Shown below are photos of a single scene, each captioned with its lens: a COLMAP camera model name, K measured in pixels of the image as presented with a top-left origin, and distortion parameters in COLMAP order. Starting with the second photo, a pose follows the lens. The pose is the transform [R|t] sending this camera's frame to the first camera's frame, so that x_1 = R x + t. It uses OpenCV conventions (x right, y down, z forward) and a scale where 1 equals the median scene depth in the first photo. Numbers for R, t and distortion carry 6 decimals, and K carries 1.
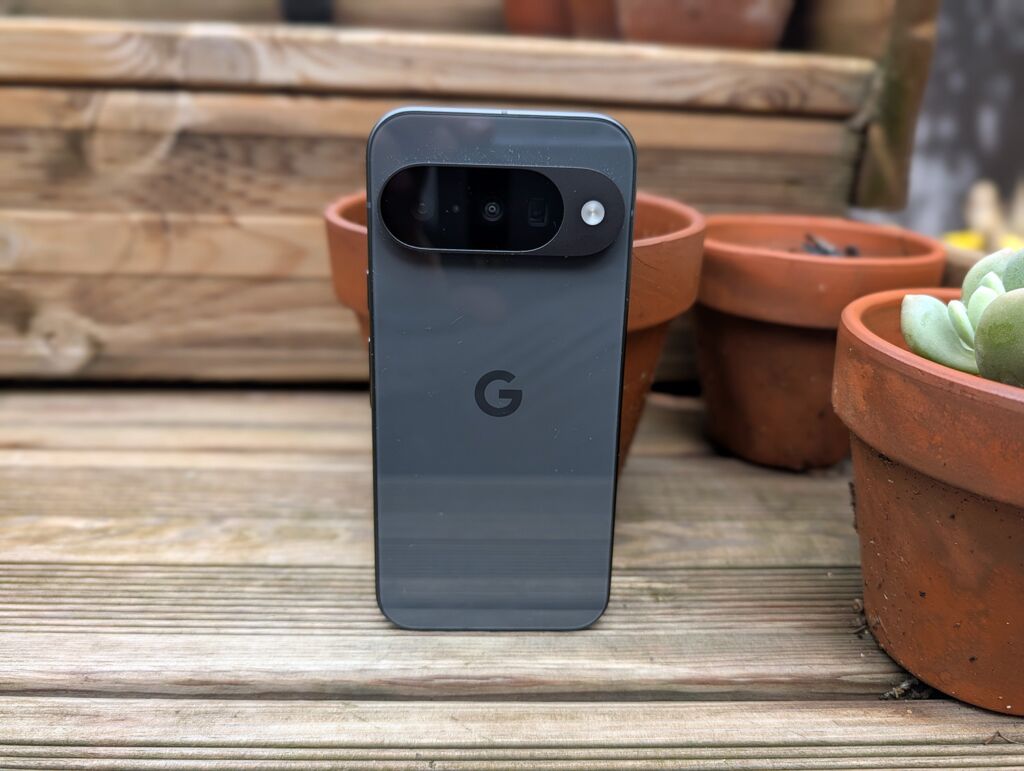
lens RADIAL K [[786.2, 0, 512.0], [0, 786.2, 385.5], [0, 0, 1]] dist [-0.045086, 0.030787]
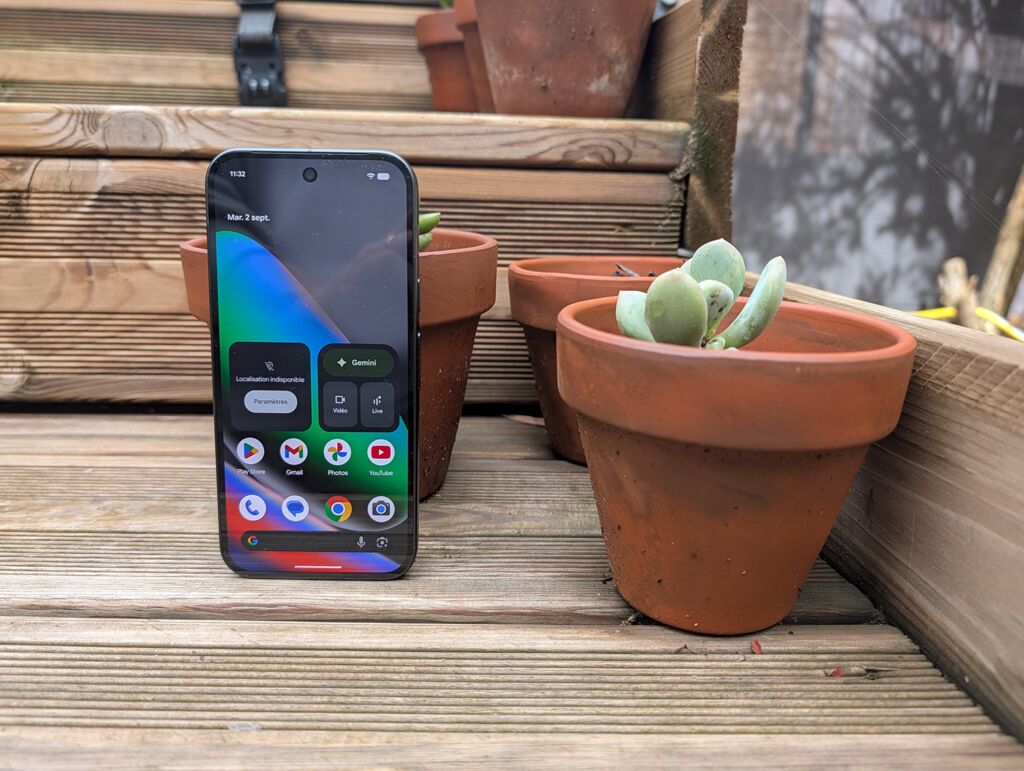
lens RADIAL K [[786.2, 0, 512.0], [0, 786.2, 385.5], [0, 0, 1]] dist [-0.045086, 0.030787]
pose [[0.999628, -0.008434, -0.025946, 0.362324], [0.005587, 0.994147, -0.107890, 0.164407], [0.026704, 0.107705, 0.993824, -0.222735]]
